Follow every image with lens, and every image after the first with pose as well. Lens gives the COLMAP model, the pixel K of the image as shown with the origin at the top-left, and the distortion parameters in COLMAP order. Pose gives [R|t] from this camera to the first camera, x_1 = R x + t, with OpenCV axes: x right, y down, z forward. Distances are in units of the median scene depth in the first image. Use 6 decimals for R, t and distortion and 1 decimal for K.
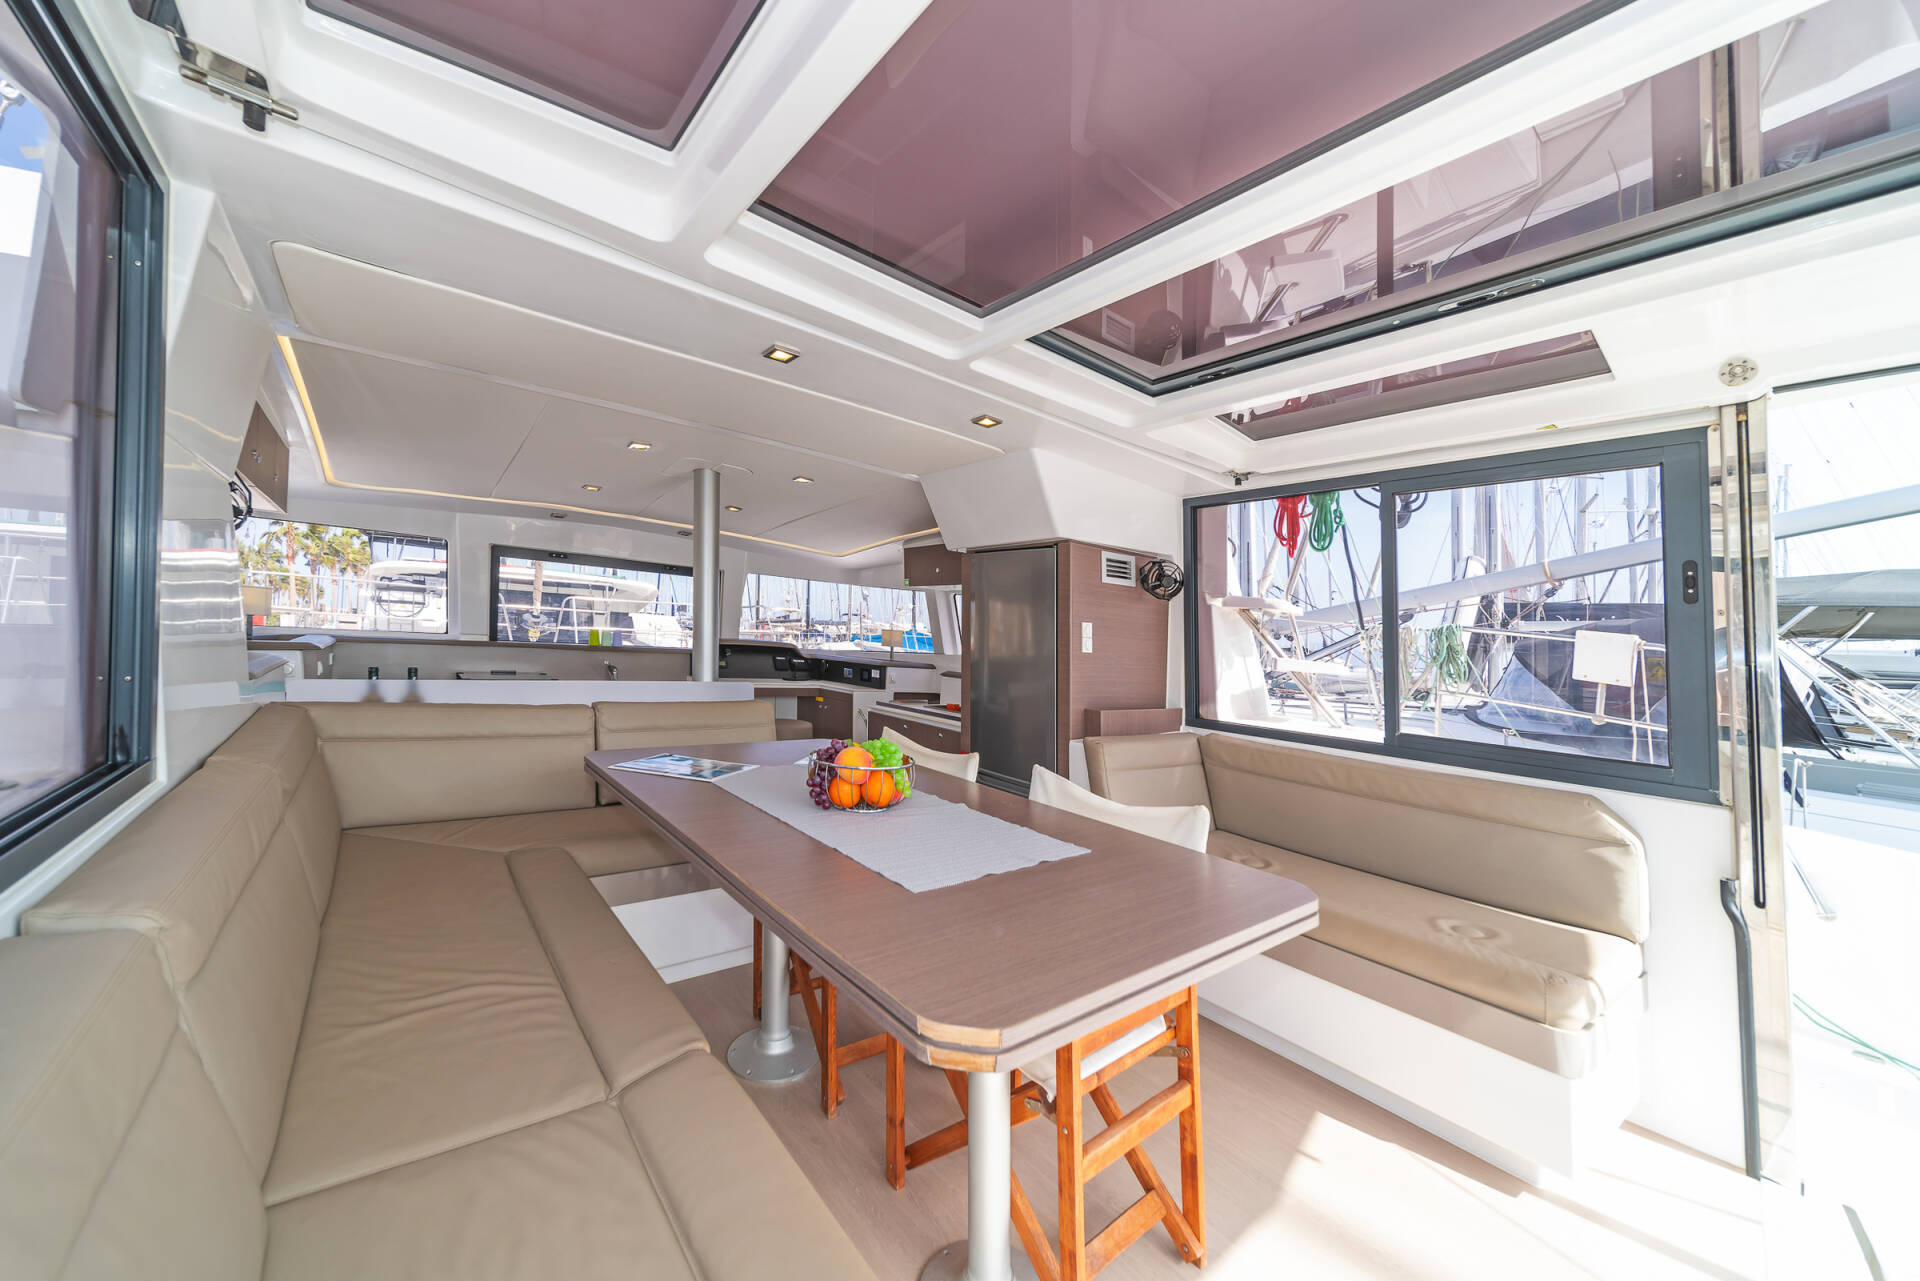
lens RADIAL K [[702.6, 0, 960.0], [0, 702.6, 607.9], [0, 0, 1]] dist [0.000942, -0.000013]
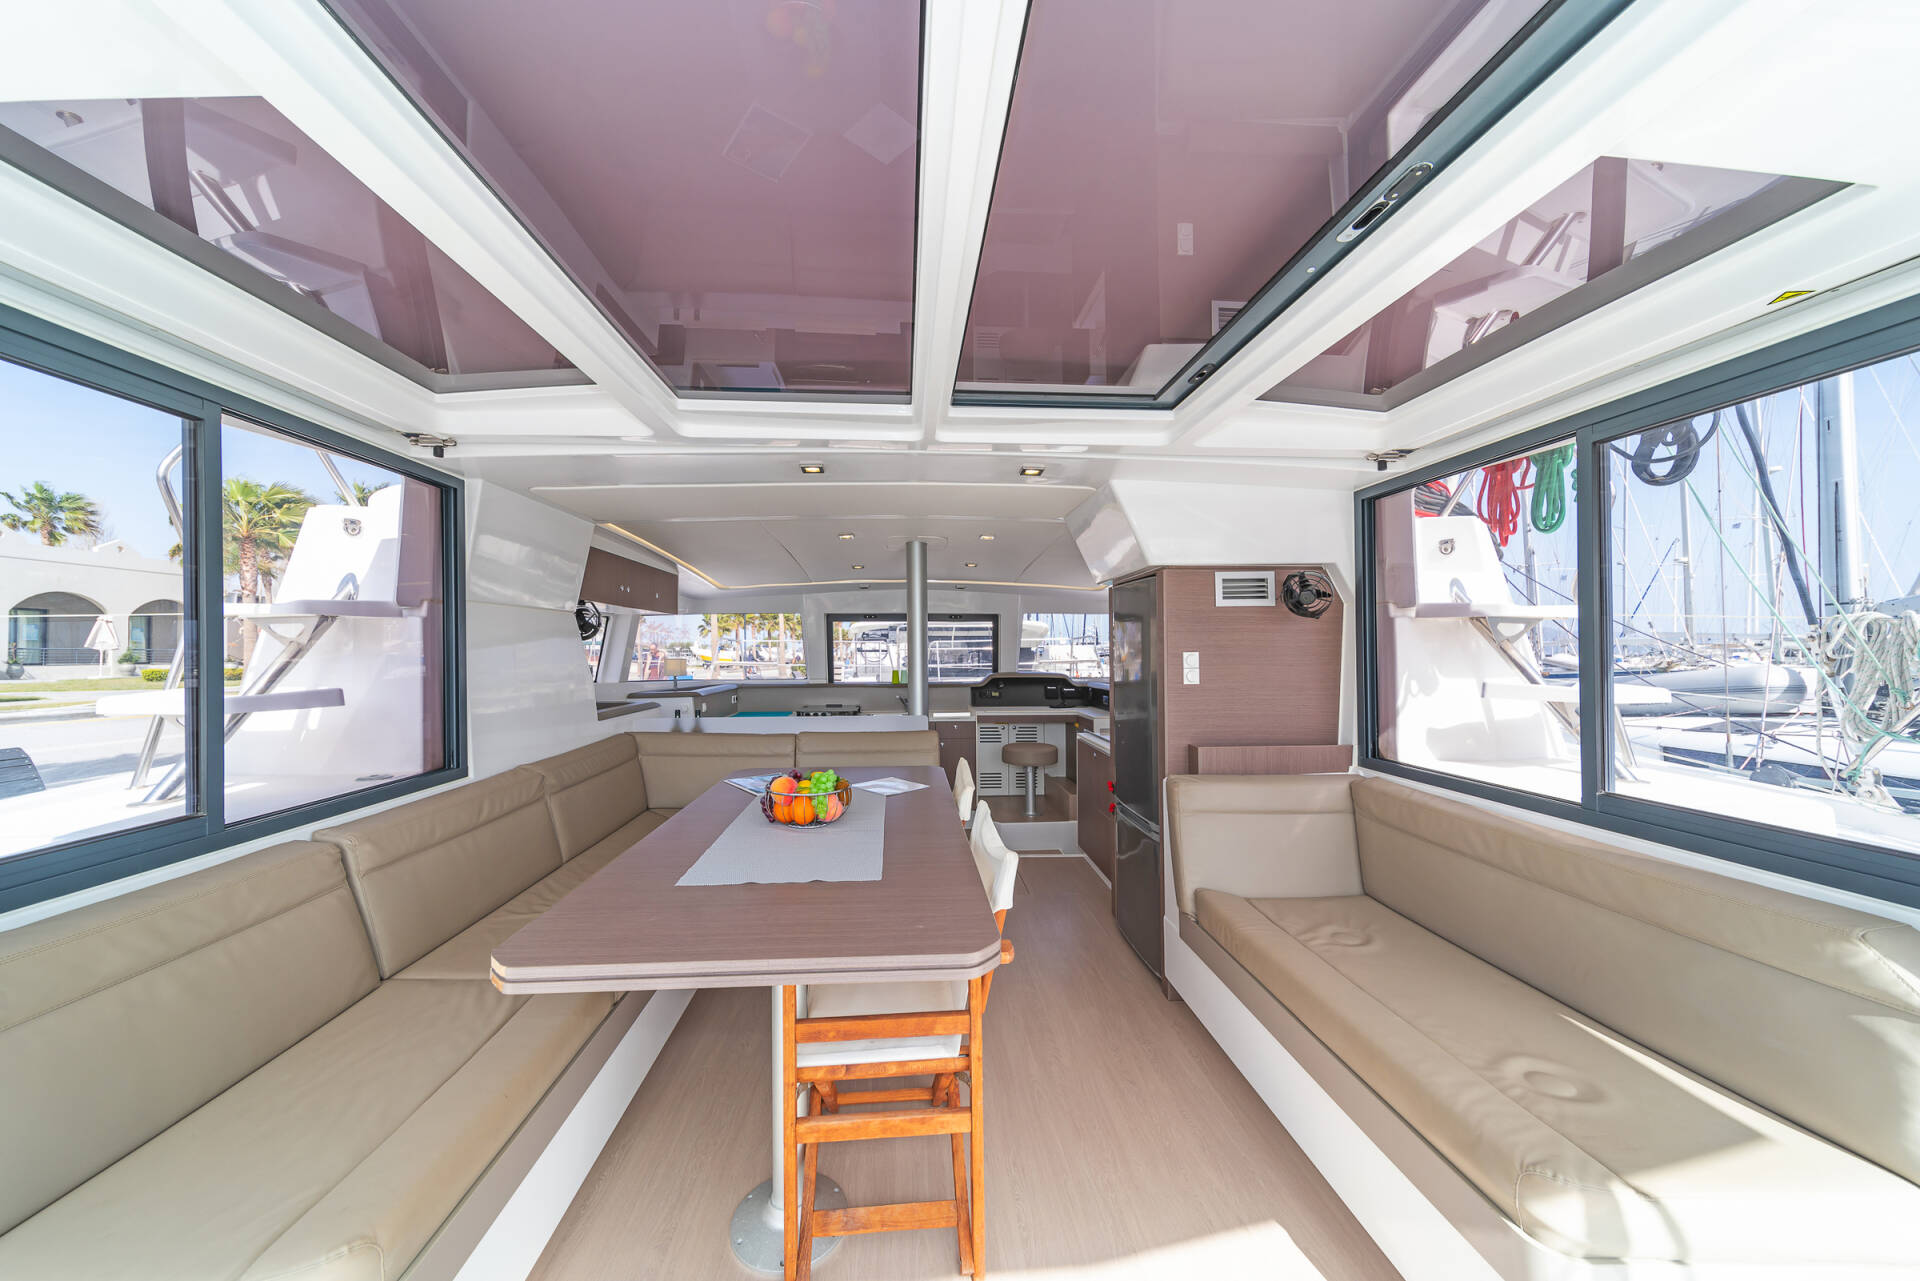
lens RADIAL K [[664.7, 0, 946.1], [0, 664.7, 641.3], [0, 0, 1]] dist [0.001023, 0.000092]
pose [[0.813195, -0.066370, -0.578195, 0.429422], [0.075614, 0.997104, -0.008109, -0.010971], [0.577058, -0.037126, 0.815859, 0.089574]]
